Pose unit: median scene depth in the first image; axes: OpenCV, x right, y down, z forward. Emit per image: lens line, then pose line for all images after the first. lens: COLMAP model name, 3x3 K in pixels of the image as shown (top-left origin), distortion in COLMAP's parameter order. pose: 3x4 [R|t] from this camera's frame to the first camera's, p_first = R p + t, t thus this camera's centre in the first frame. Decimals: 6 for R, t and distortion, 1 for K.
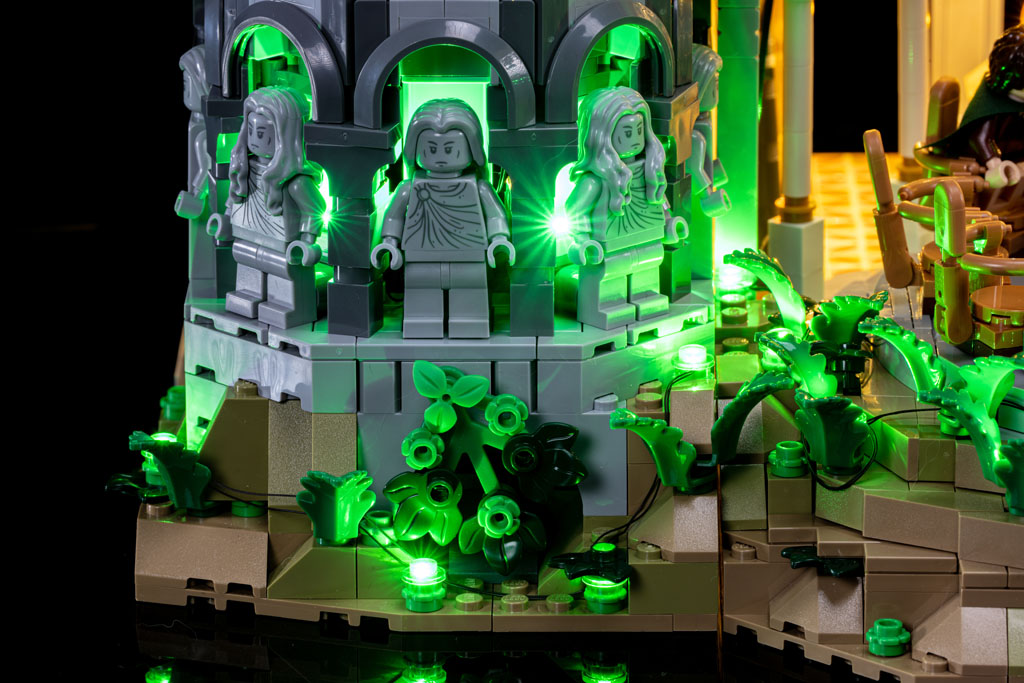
lens RADIAL K [[6086.8, 0, 512.0], [0, 6086.8, 341.5], [0, 0, 1]] dist [0.145025, -3.885467]
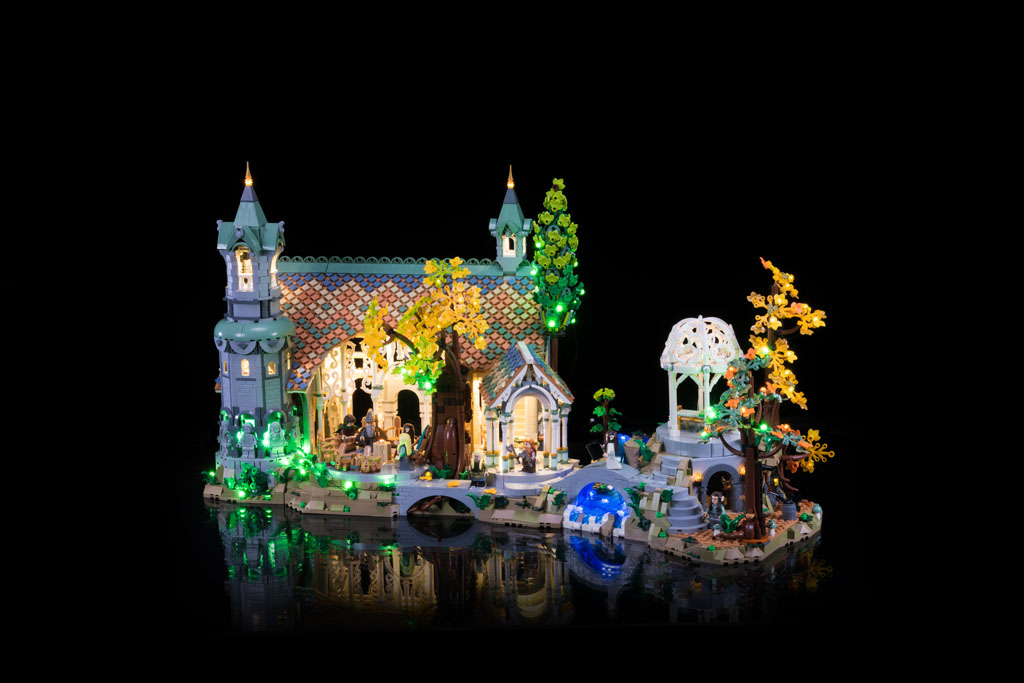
lens RADIAL K [[1908.7, 0, 512.0], [0, 1908.7, 341.5], [0, 0, 1]] dist [0.087529, 0.062255]
pose [[0.982287, 0.022601, -0.186015, 0.656973], [-0.040554, 0.994813, -0.093284, 0.055362], [0.182942, 0.099176, 0.978109, -0.997398]]
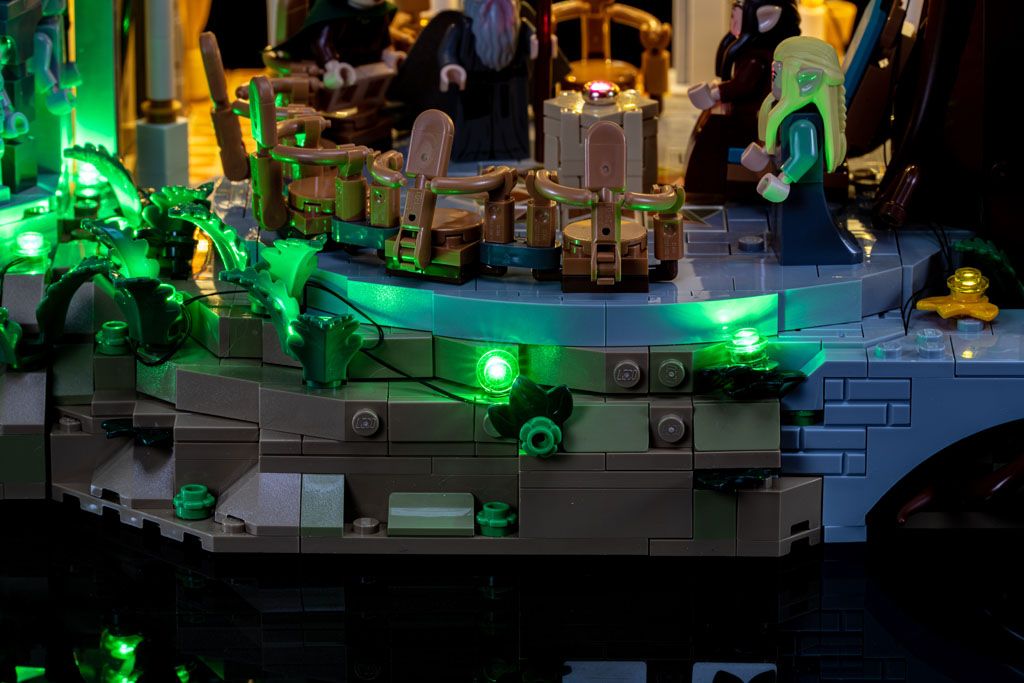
lens RADIAL K [[6086.8, 0, 512.0], [0, 6086.8, 341.5], [0, 0, 1]] dist [0.145025, -3.885467]
pose [[0.999982, -0.001941, 0.005628, 0.109281], [0.001951, 0.999997, -0.001780, 0.021945], [-0.005625, 0.001791, 0.999983, -0.068361]]
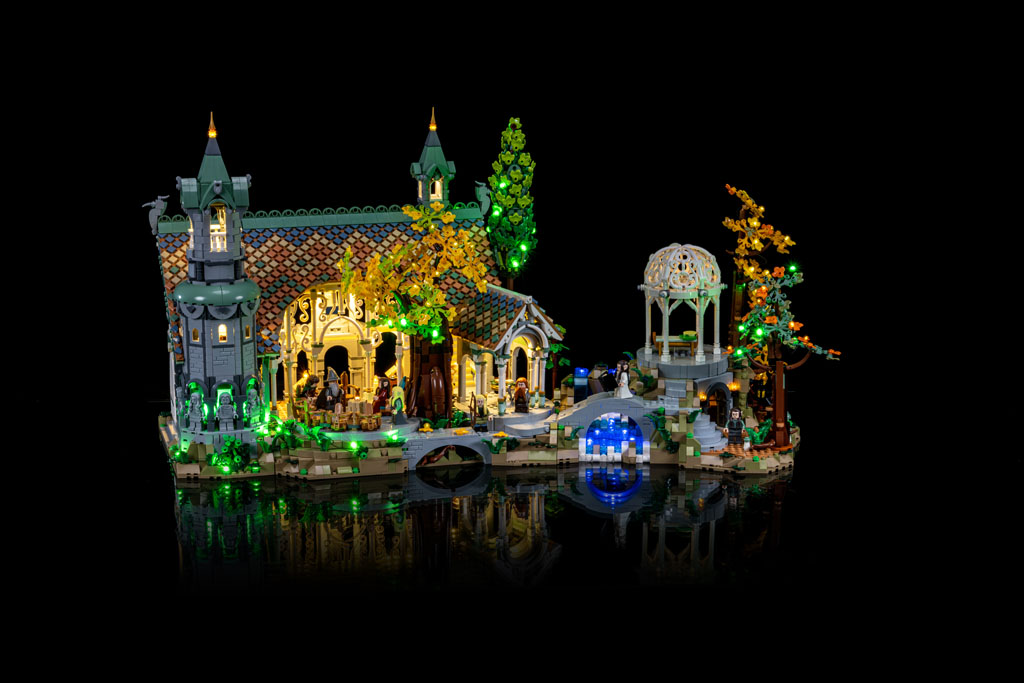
lens RADIAL K [[1946.3, 0, 512.0], [0, 1946.3, 341.5], [0, 0, 1]] dist [-0.010672, 0.002467]
pose [[0.960053, -0.063789, 0.272452, -0.265975], [0.084928, 0.994165, -0.066503, 0.065155], [-0.266620, 0.086986, 0.959868, -0.981948]]
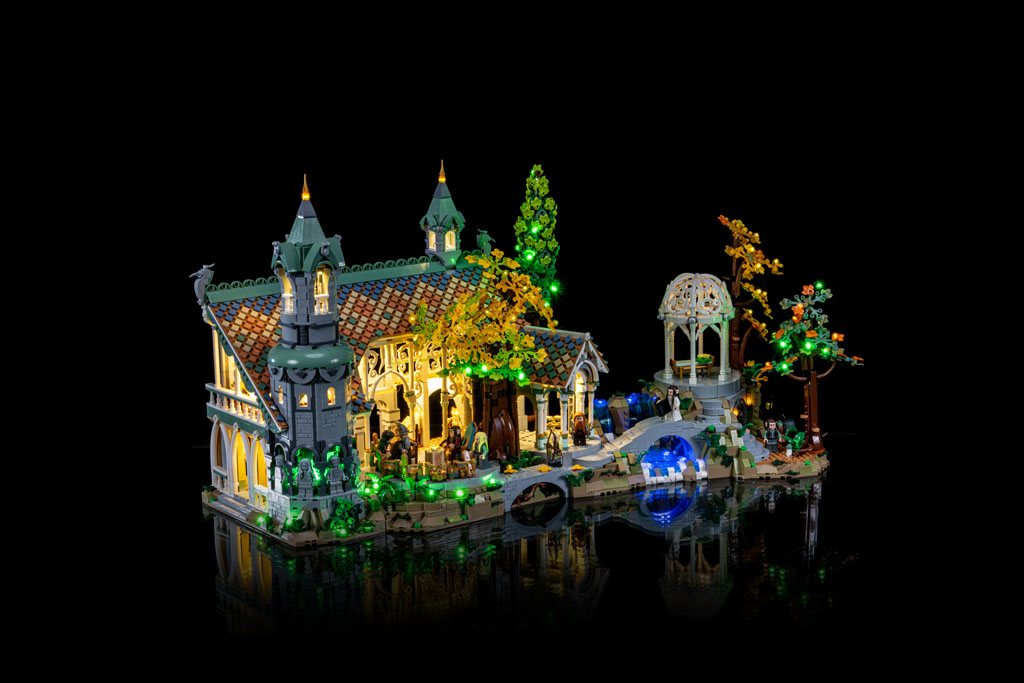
lens RADIAL K [[1908.7, 0, 512.0], [0, 1908.7, 341.5], [0, 0, 1]] dist [0.087529, 0.062255]
pose [[0.795599, -0.137303, 0.590060, -0.986261], [0.199599, 0.979006, -0.041318, -0.036264], [-0.571999, 0.150648, 0.806302, -0.673563]]
